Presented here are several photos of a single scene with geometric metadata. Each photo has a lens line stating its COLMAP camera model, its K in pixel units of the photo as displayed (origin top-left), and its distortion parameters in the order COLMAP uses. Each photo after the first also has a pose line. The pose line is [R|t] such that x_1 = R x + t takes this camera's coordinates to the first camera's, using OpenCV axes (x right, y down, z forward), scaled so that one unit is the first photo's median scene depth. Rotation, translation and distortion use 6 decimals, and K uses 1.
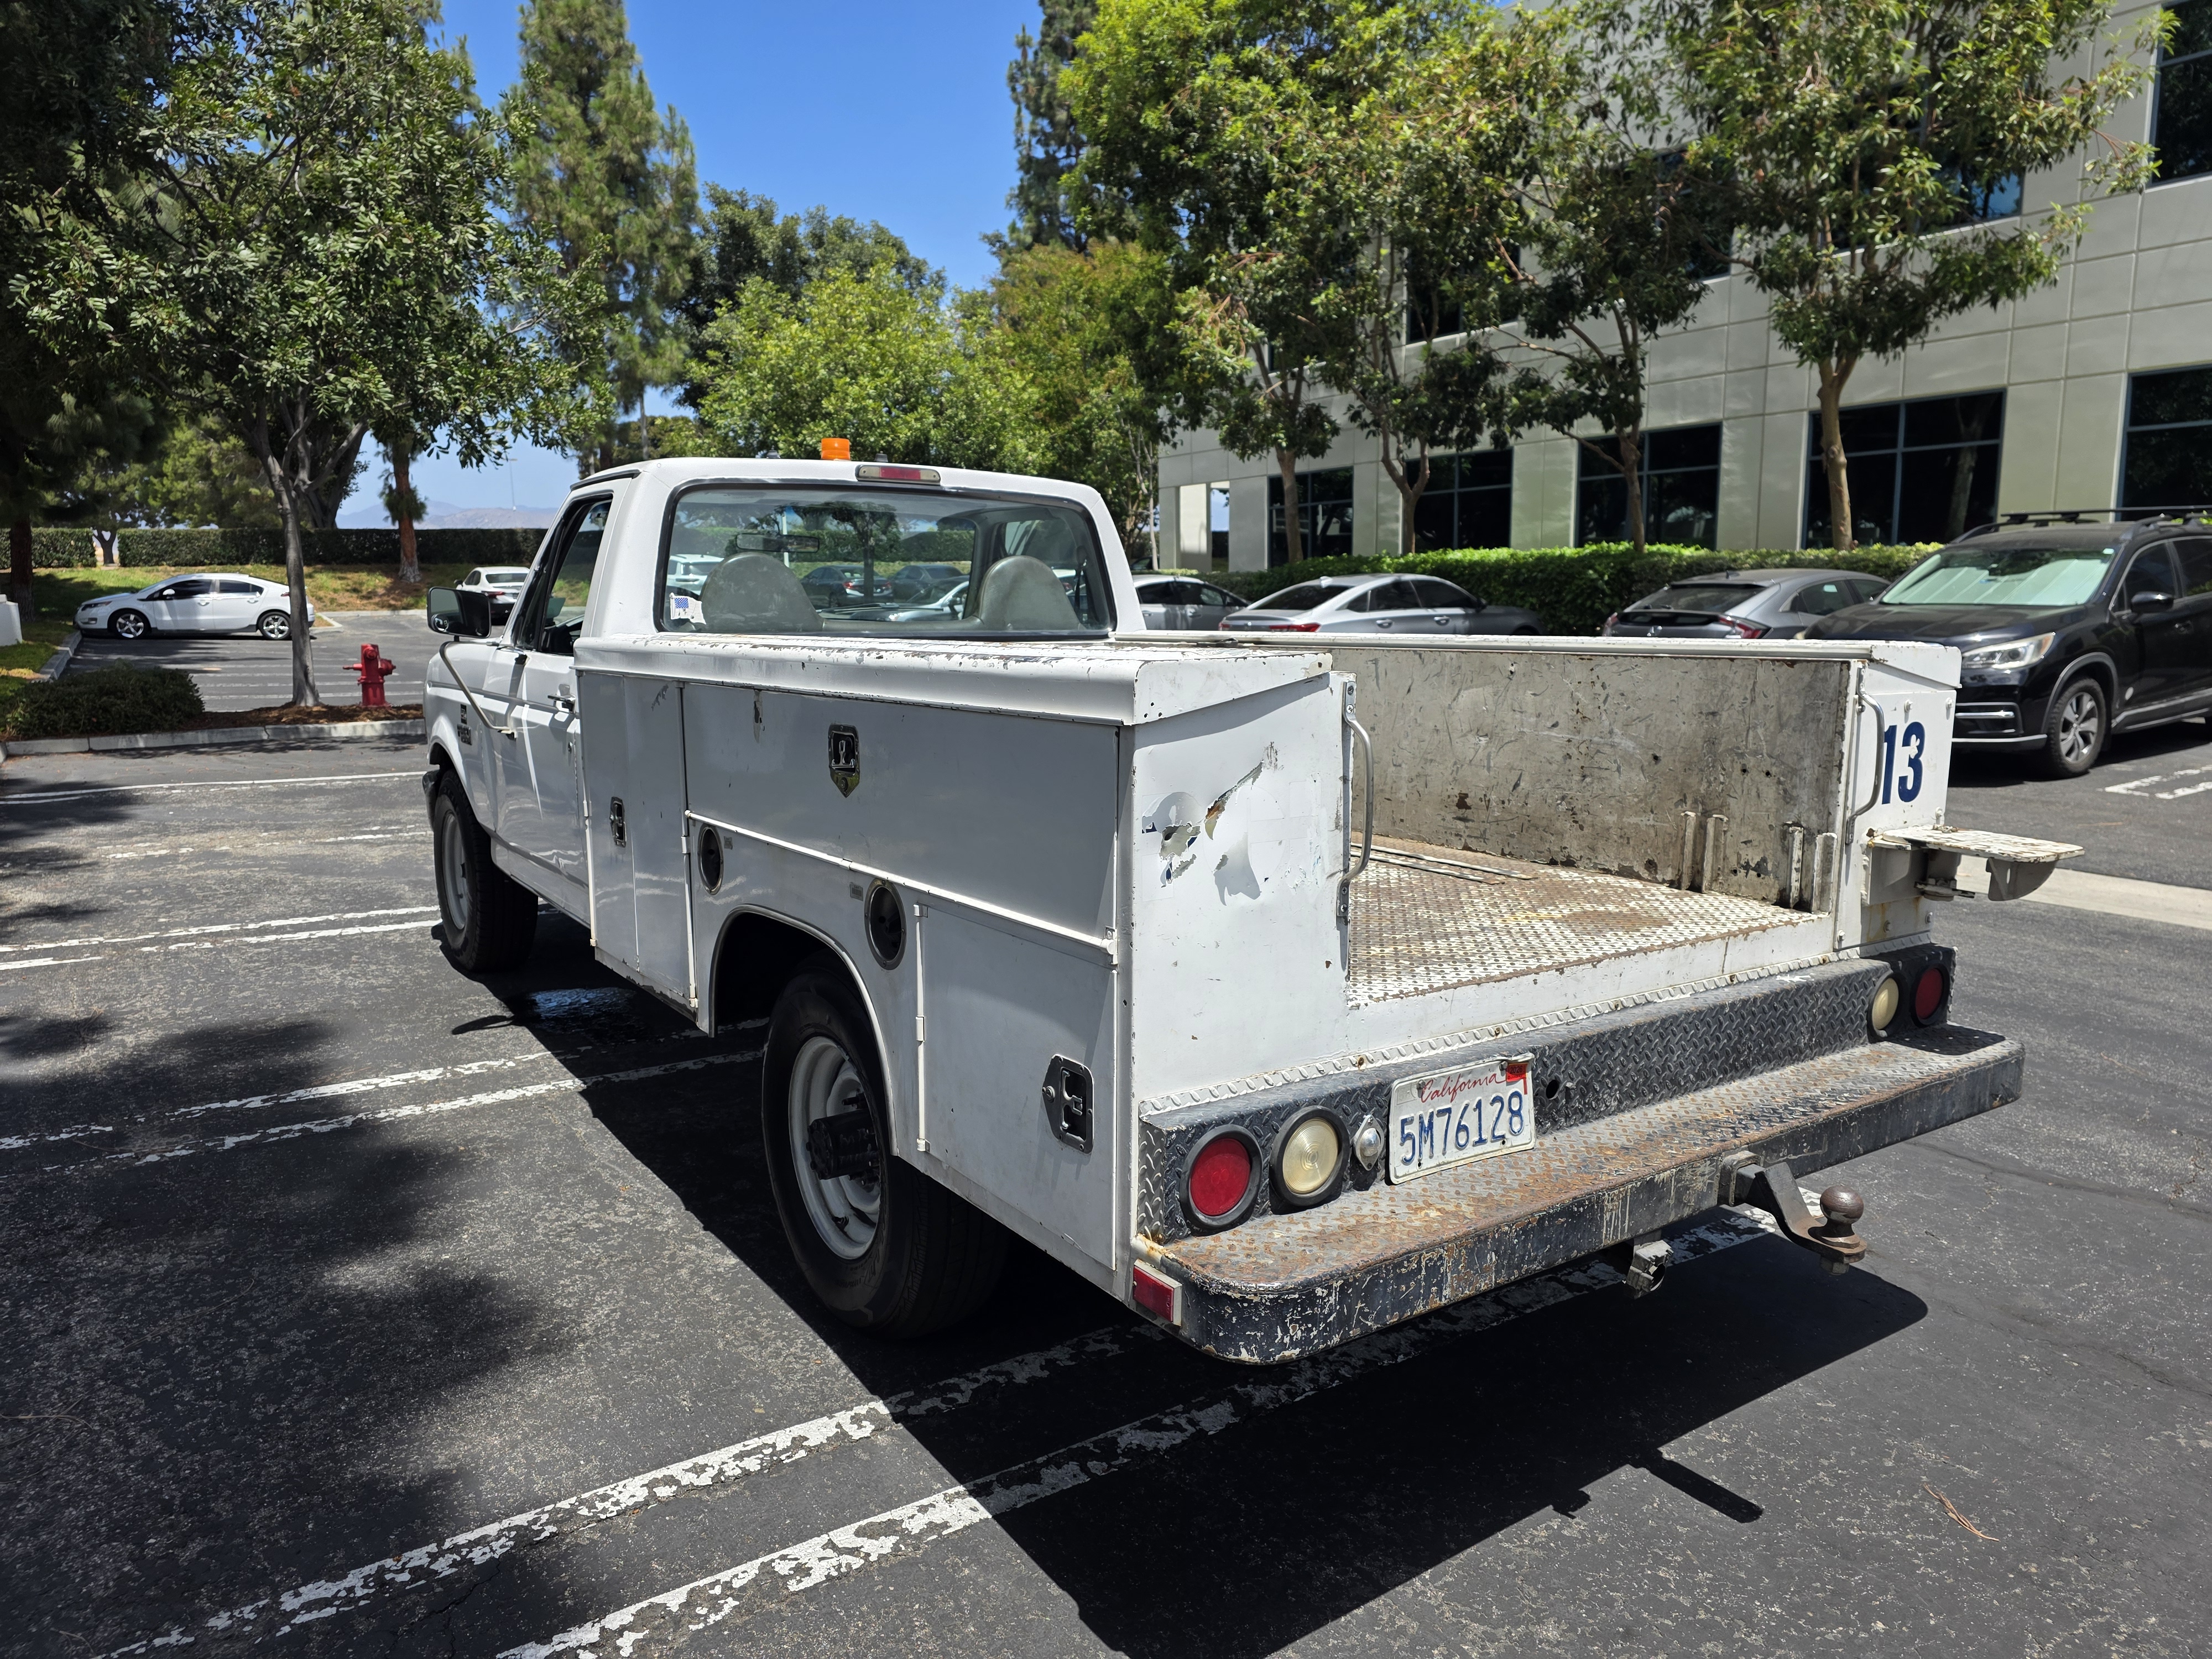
lens RADIAL K [[1480.8, 0, 1106.0], [0, 1480.8, 829.5], [0, 0, 1]] dist [0.050904, -0.036003]
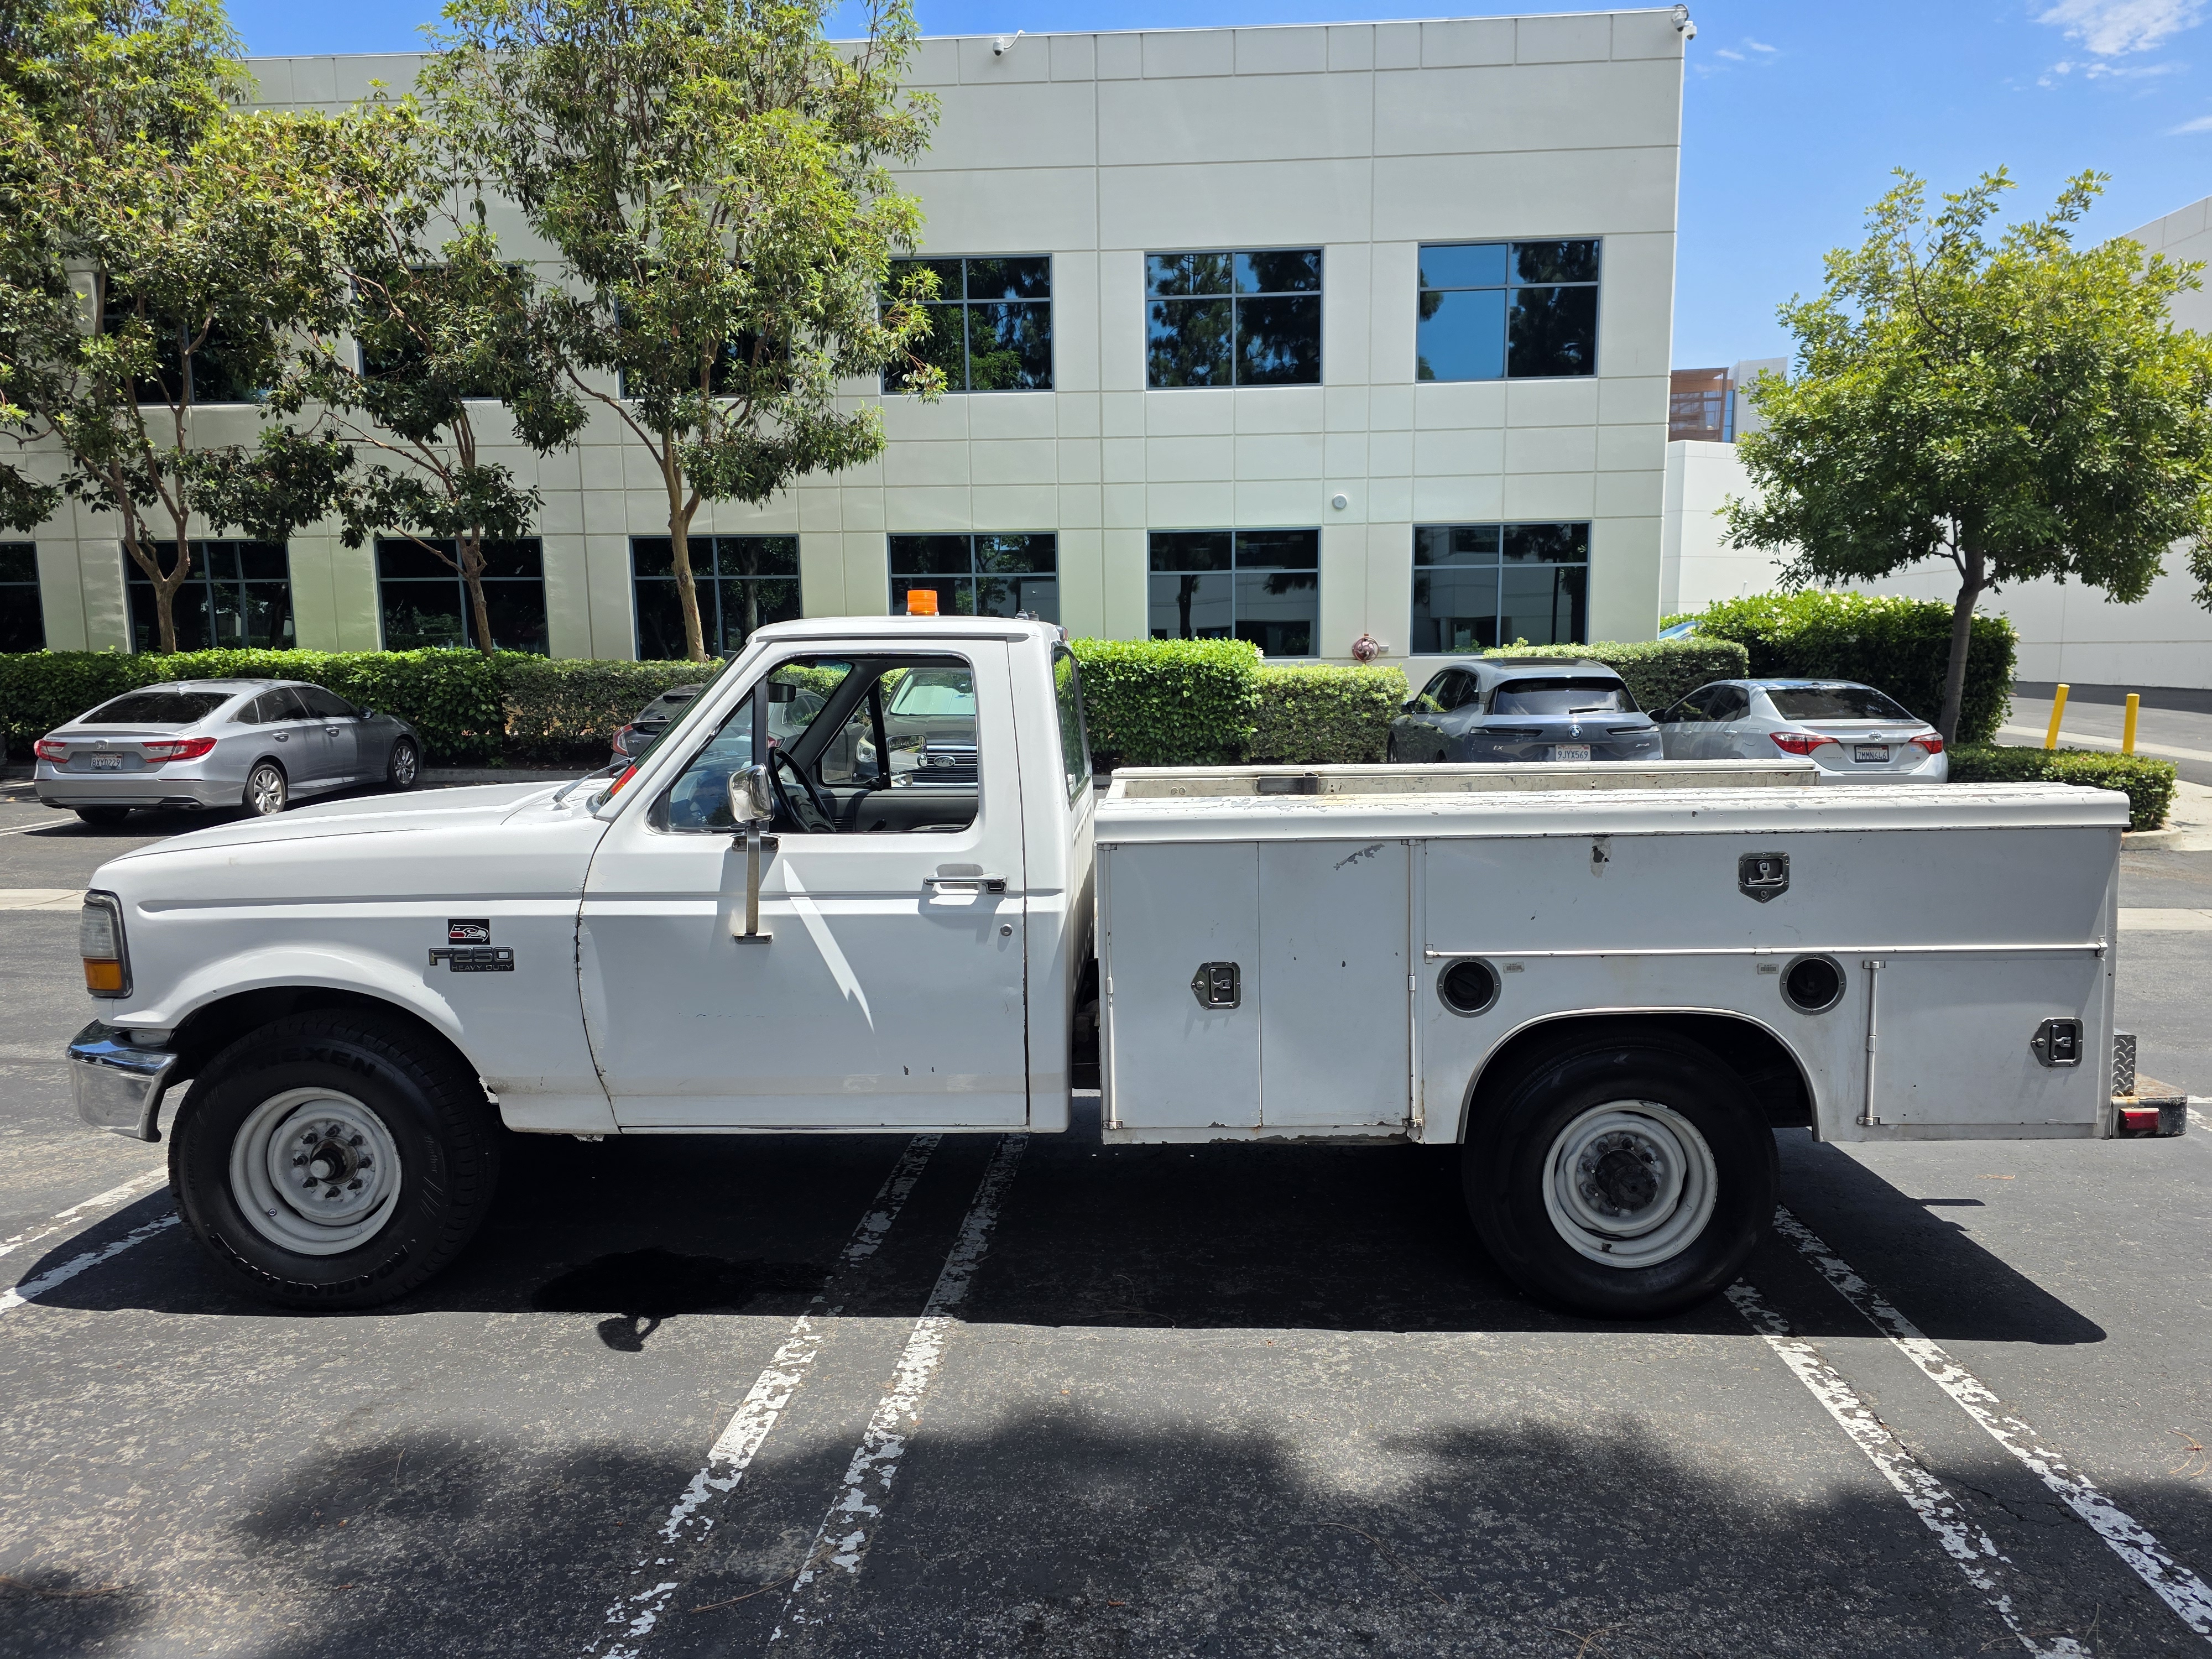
lens RADIAL K [[1469.5, 0, 1124.1], [0, 1469.5, 844.1], [0, 0, 1]] dist [0.059198, -0.040693]
pose [[0.581870, -0.090368, 0.808246, -1.067504], [0.130737, 0.991276, 0.016713, -0.116192], [-0.802705, 0.095943, 0.588608, 0.416390]]
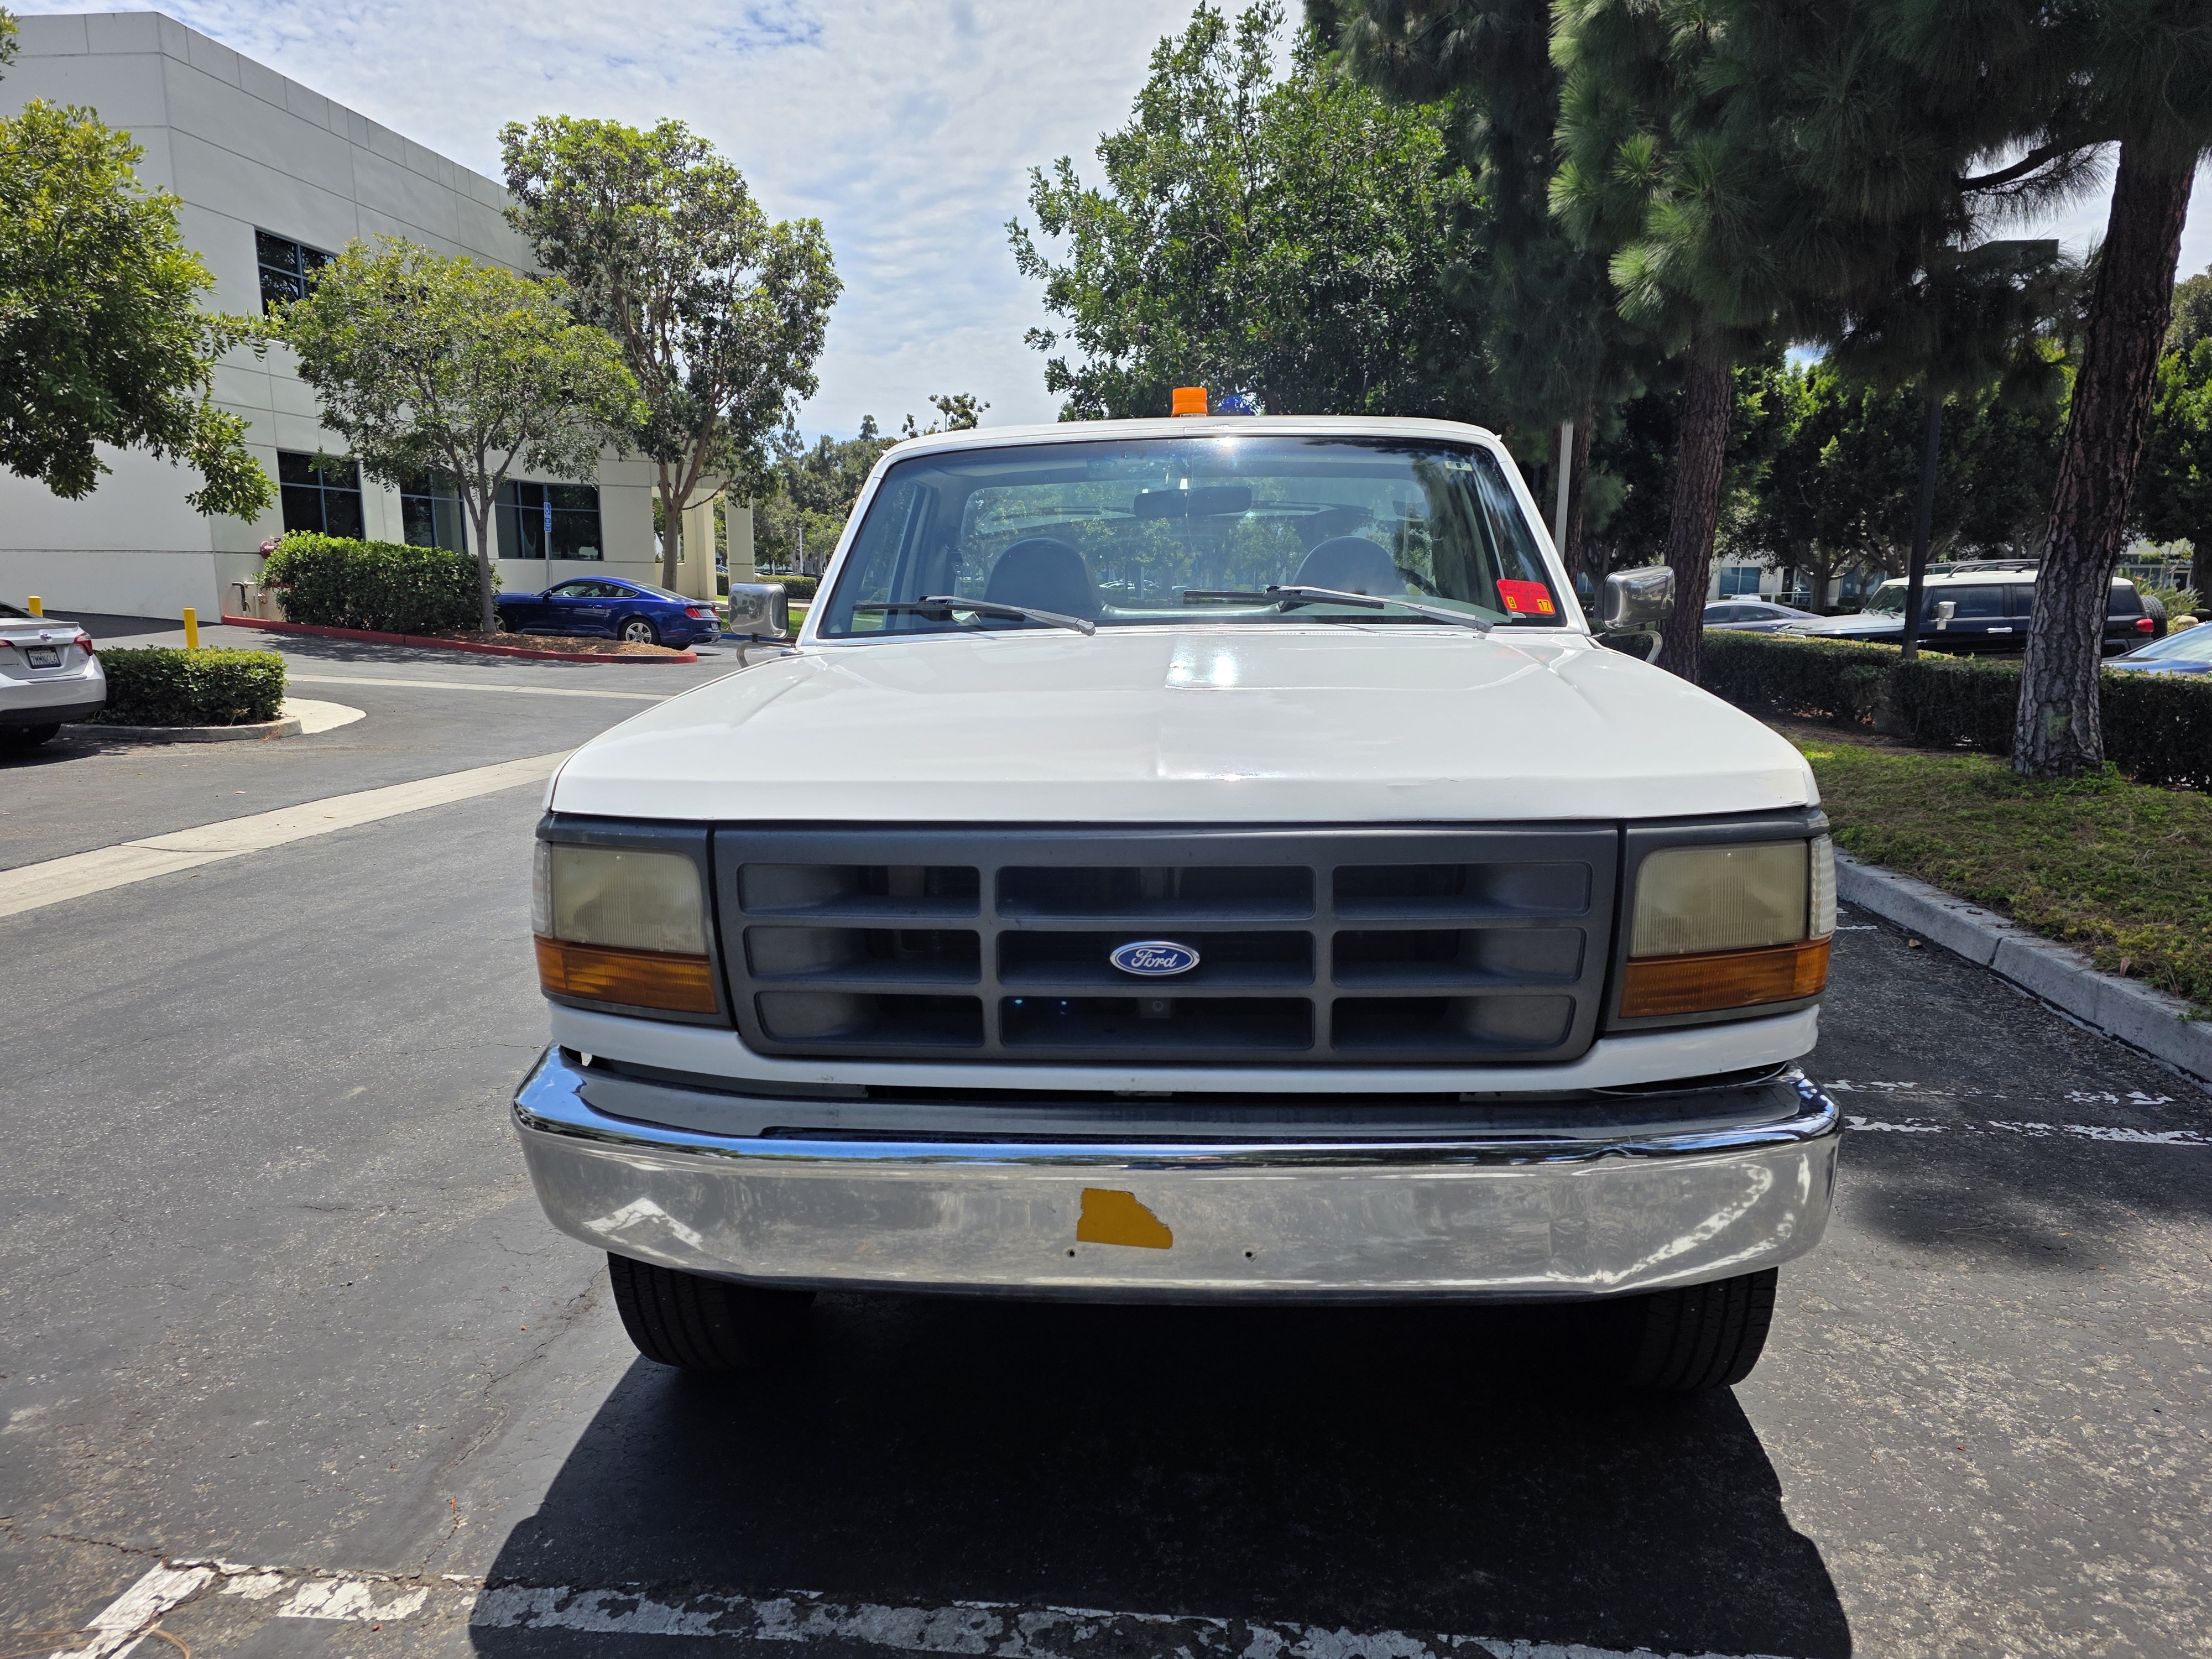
lens RADIAL K [[1469.5, 0, 1124.1], [0, 1469.5, 844.1], [0, 0, 1]] dist [0.059198, -0.040693]
pose [[-0.783739, -0.096424, 0.613560, -0.806692], [0.108937, 0.951220, 0.288640, -0.314252], [-0.611463, 0.293057, -0.735004, 2.021852]]
